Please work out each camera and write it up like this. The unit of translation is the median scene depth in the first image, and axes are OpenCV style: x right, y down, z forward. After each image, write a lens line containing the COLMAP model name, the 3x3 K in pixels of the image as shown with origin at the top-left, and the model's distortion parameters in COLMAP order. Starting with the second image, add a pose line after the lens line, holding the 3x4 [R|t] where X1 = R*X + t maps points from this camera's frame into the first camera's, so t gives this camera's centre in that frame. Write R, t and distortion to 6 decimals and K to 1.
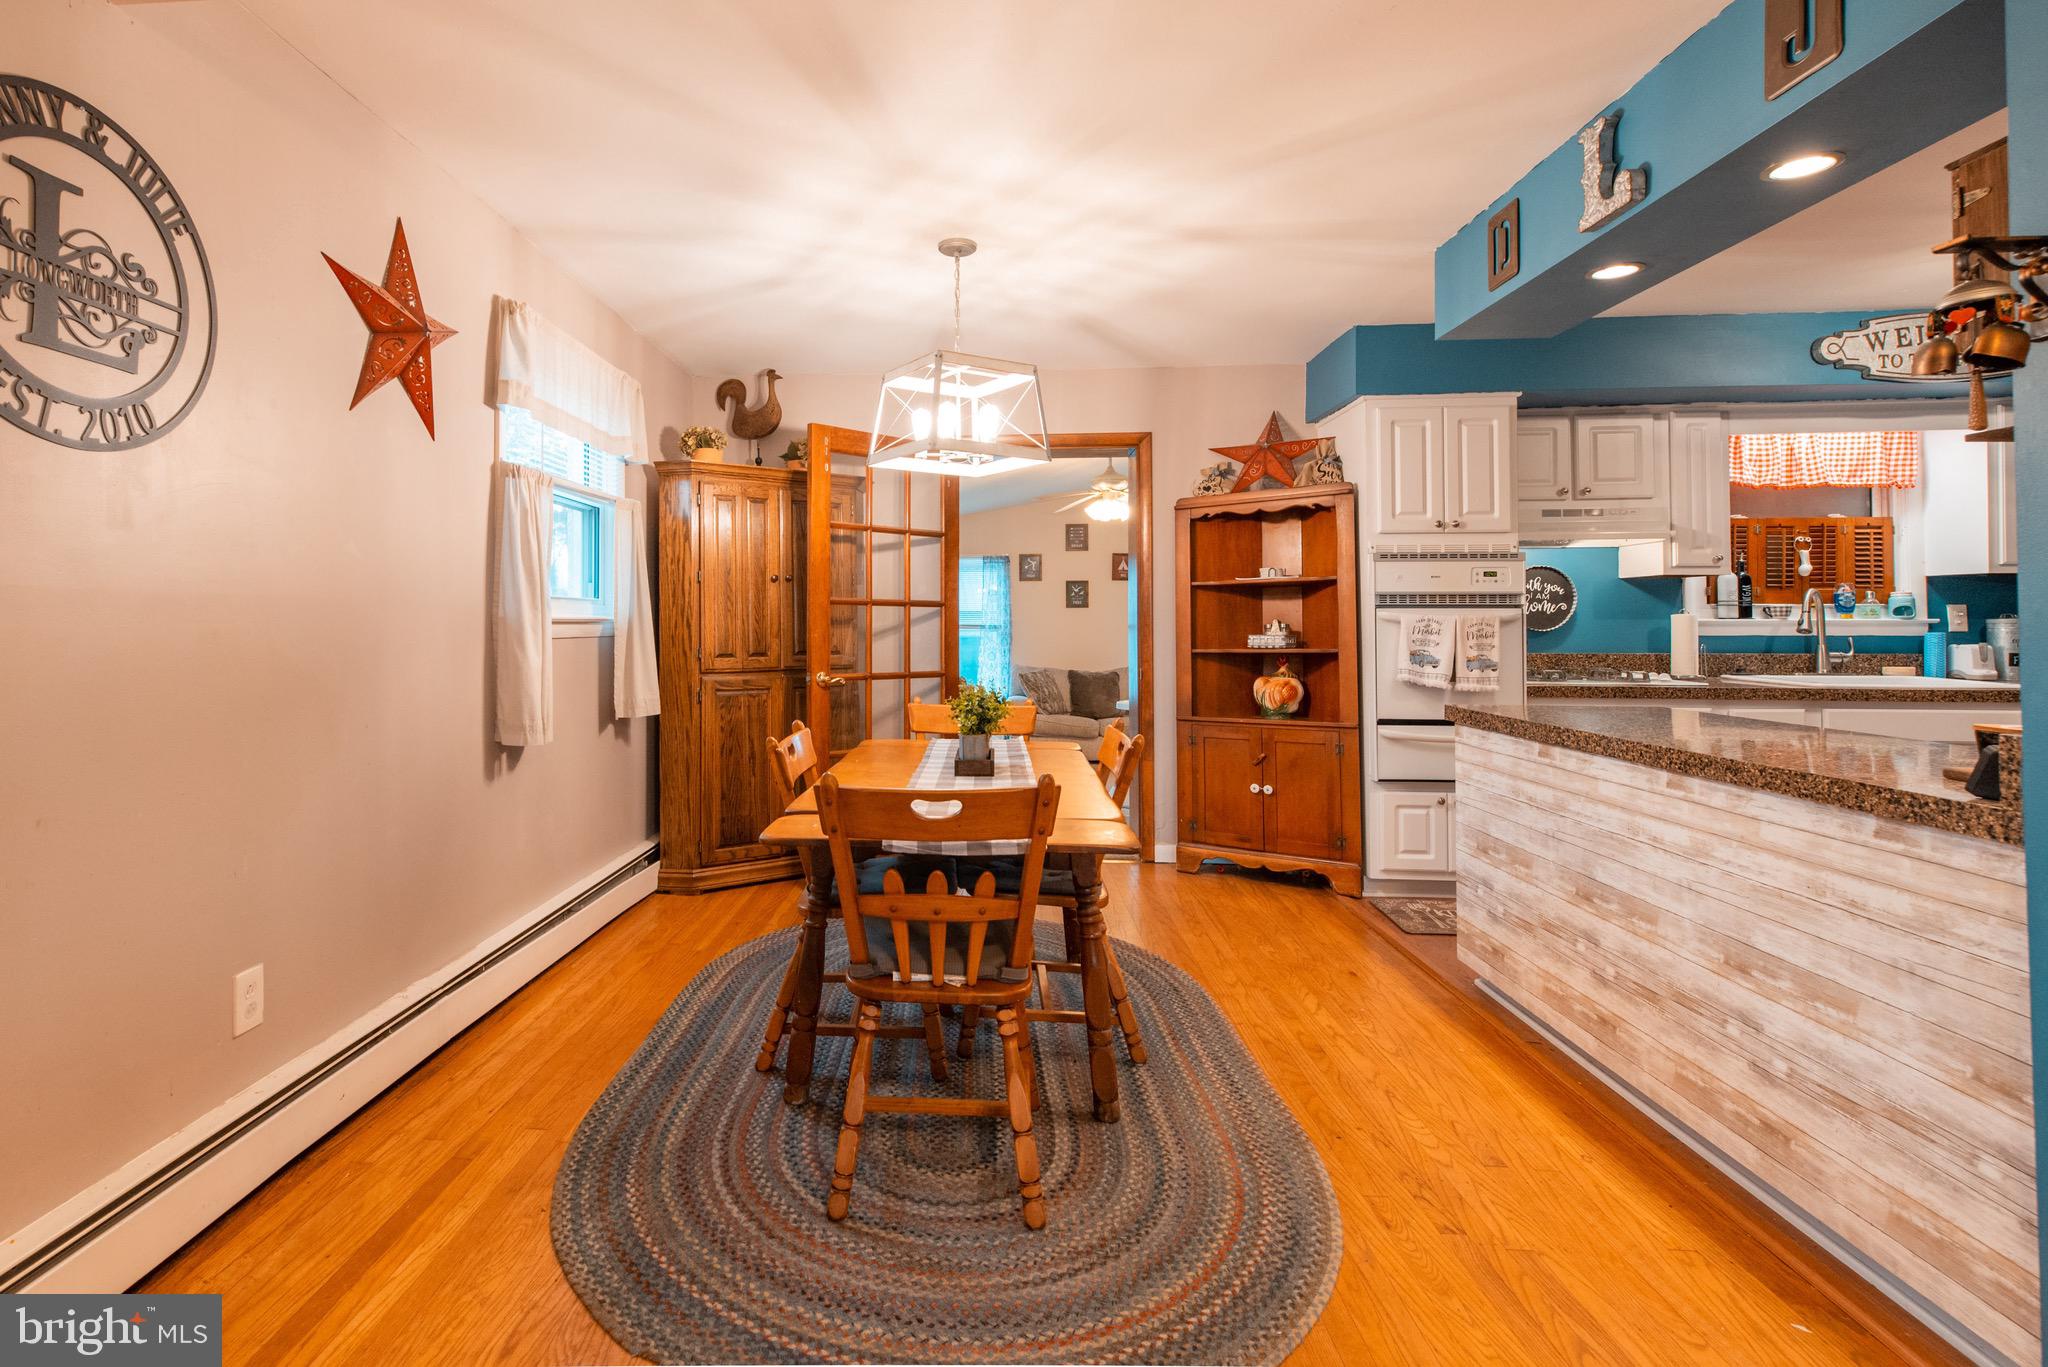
lens RADIAL K [[978.2, 0, 894.5], [0, 978.2, 605.2], [0, 0, 1]] dist [-0.002702, -0.001076]
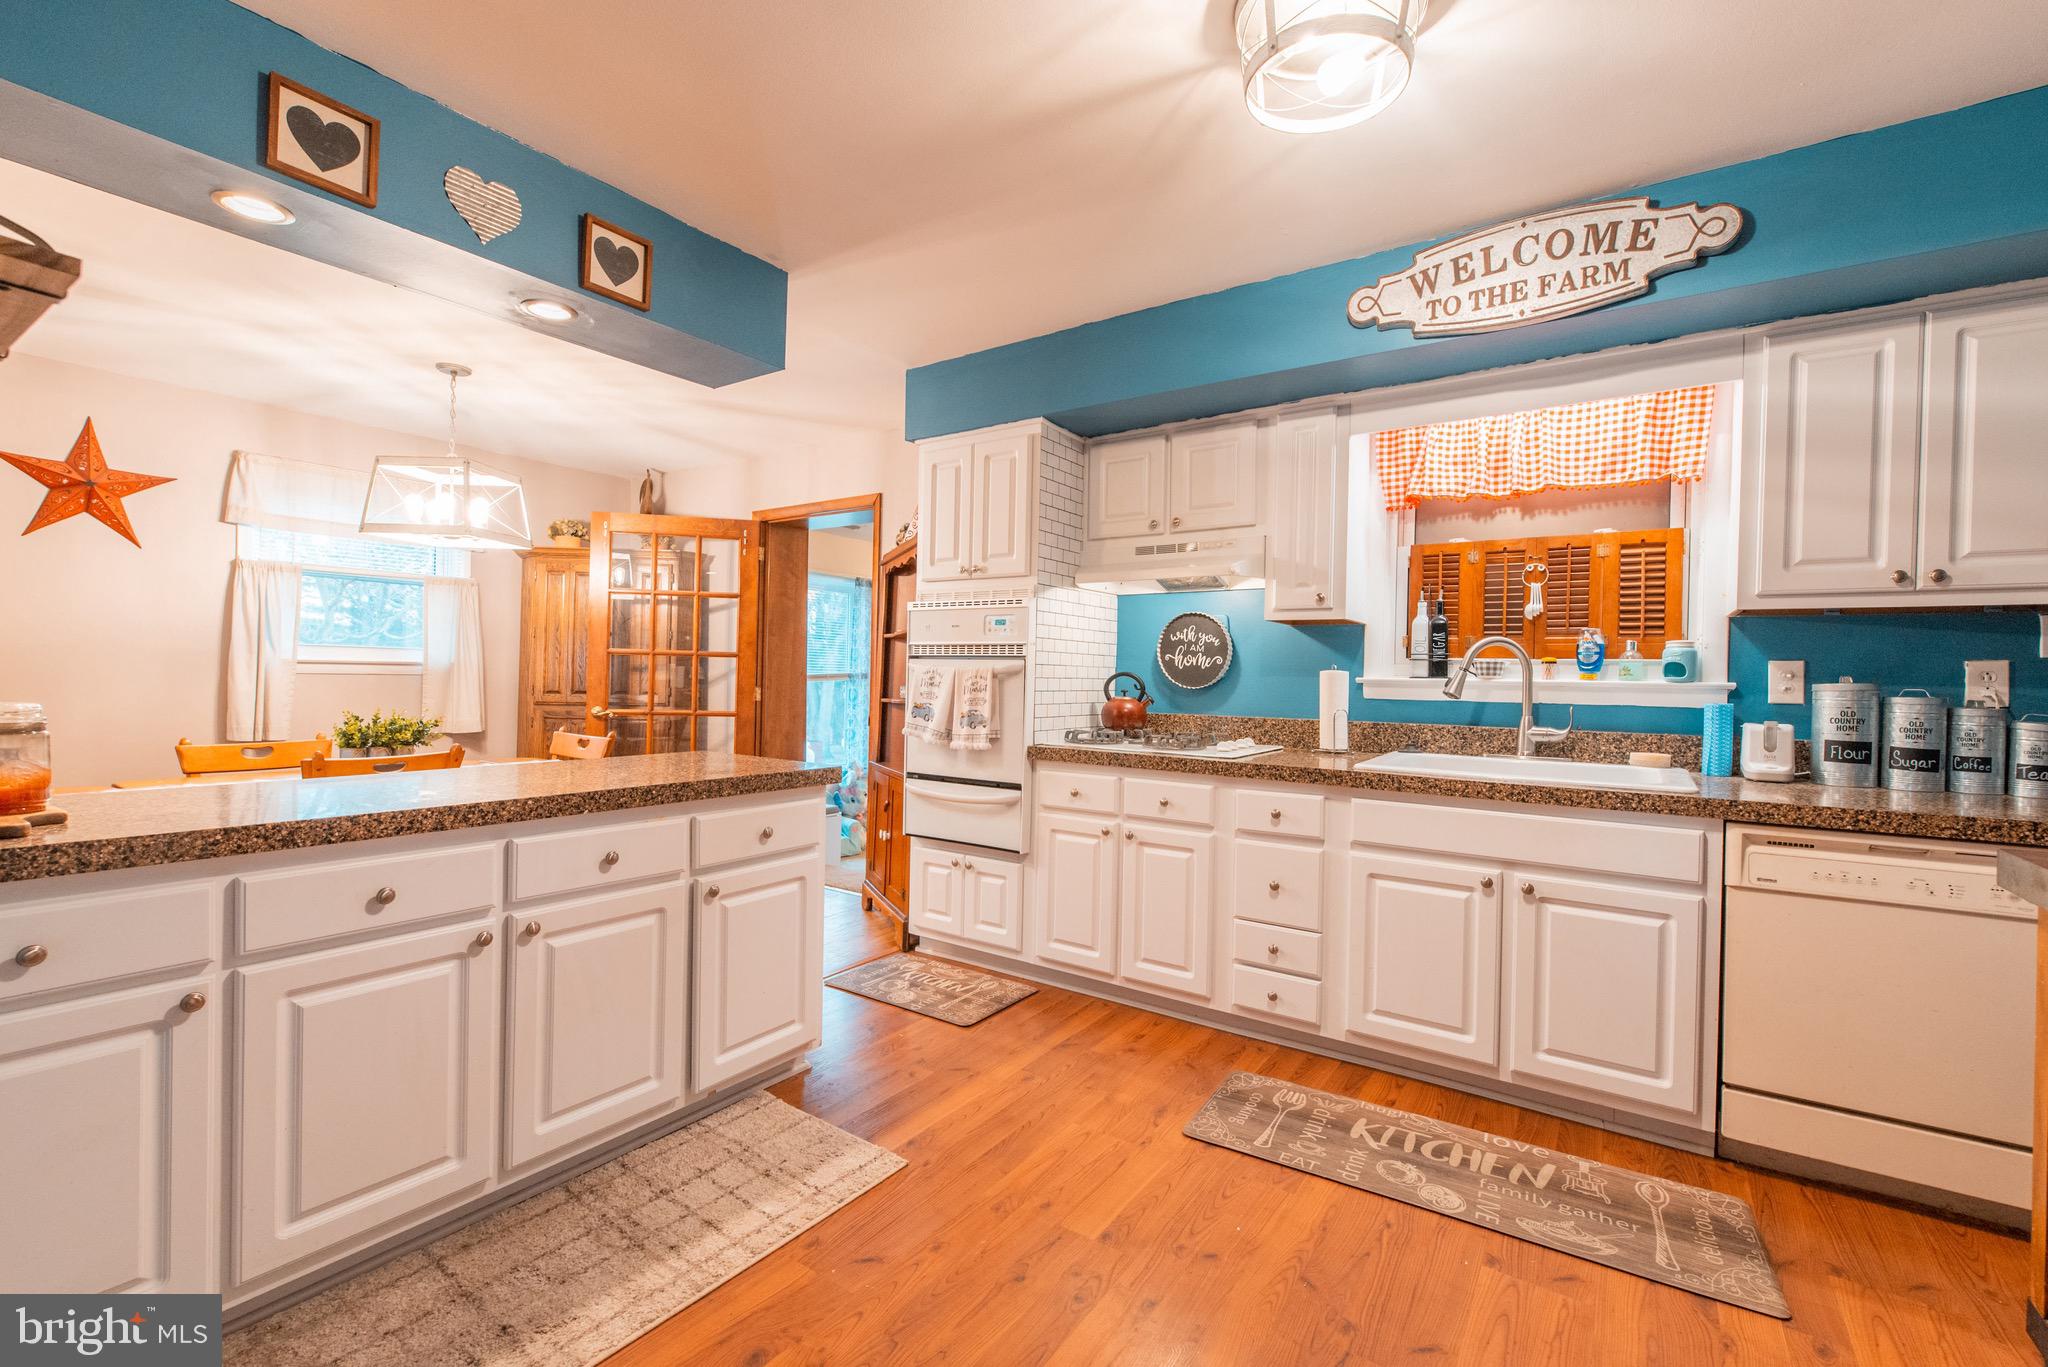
lens RADIAL K [[883.9, 0, 1031.8], [0, 883.9, 680.7], [0, 0, 1]] dist [-0.000533, -0.000242]
pose [[0.873882, 0.017679, -0.485817, 1.056720], [-0.008722, 0.999748, 0.020692, 0.005394], [0.486060, -0.013845, 0.873816, 0.295854]]
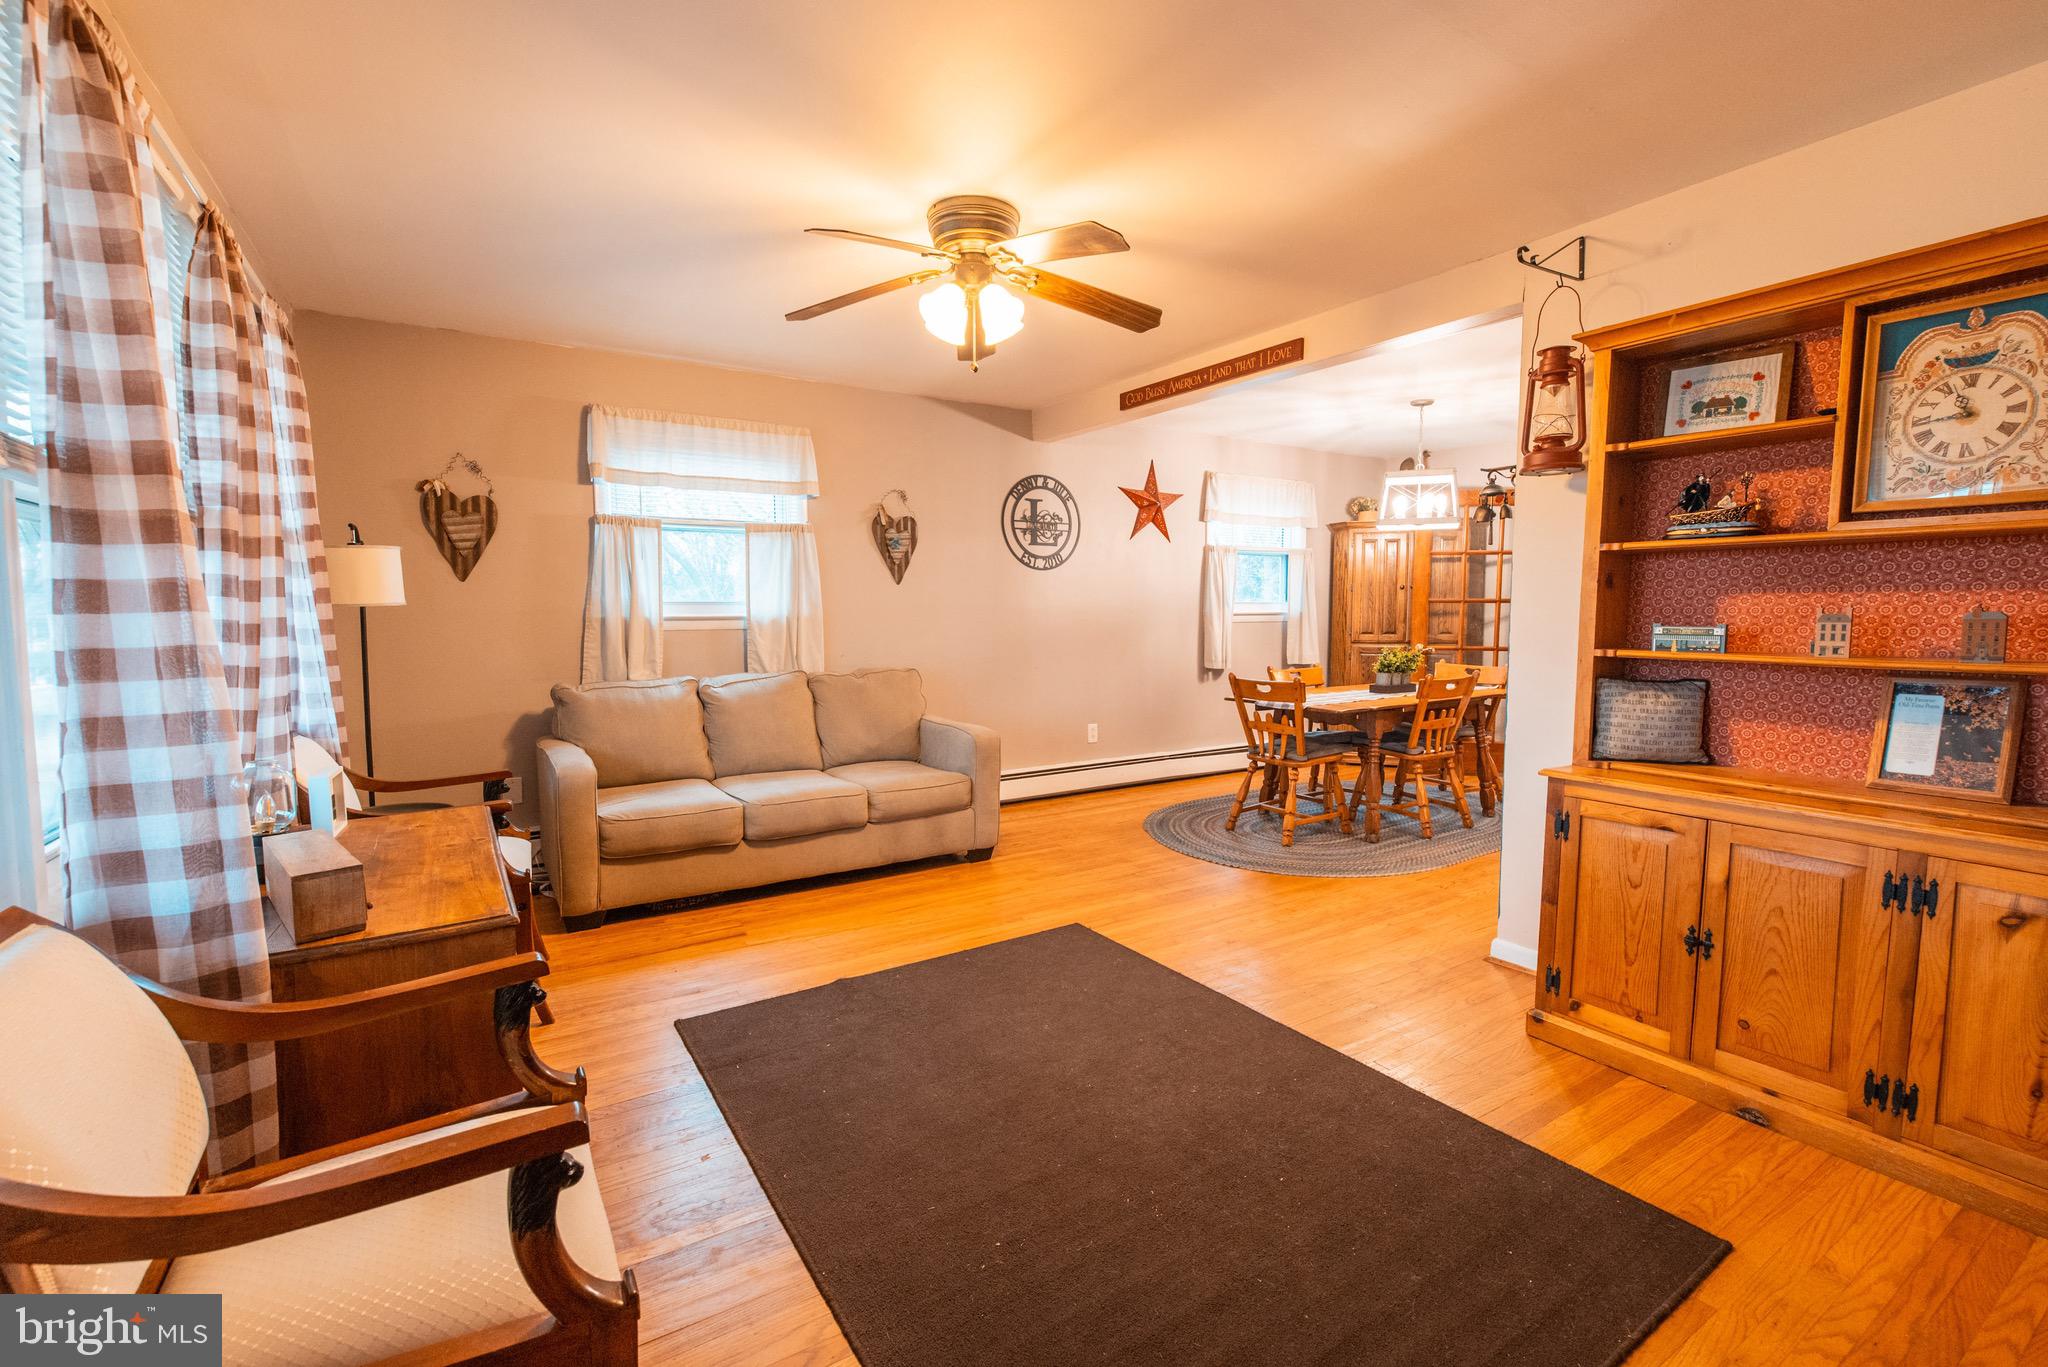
lens RADIAL K [[883.9, 0, 1031.8], [0, 883.9, 680.7], [0, 0, 1]] dist [-0.000533, -0.000242]
pose [[0.612588, 0.062551, -0.787923, 0.768207], [0.017773, 0.995521, 0.092850, -0.022595], [0.790203, -0.070883, 0.608733, -0.471865]]
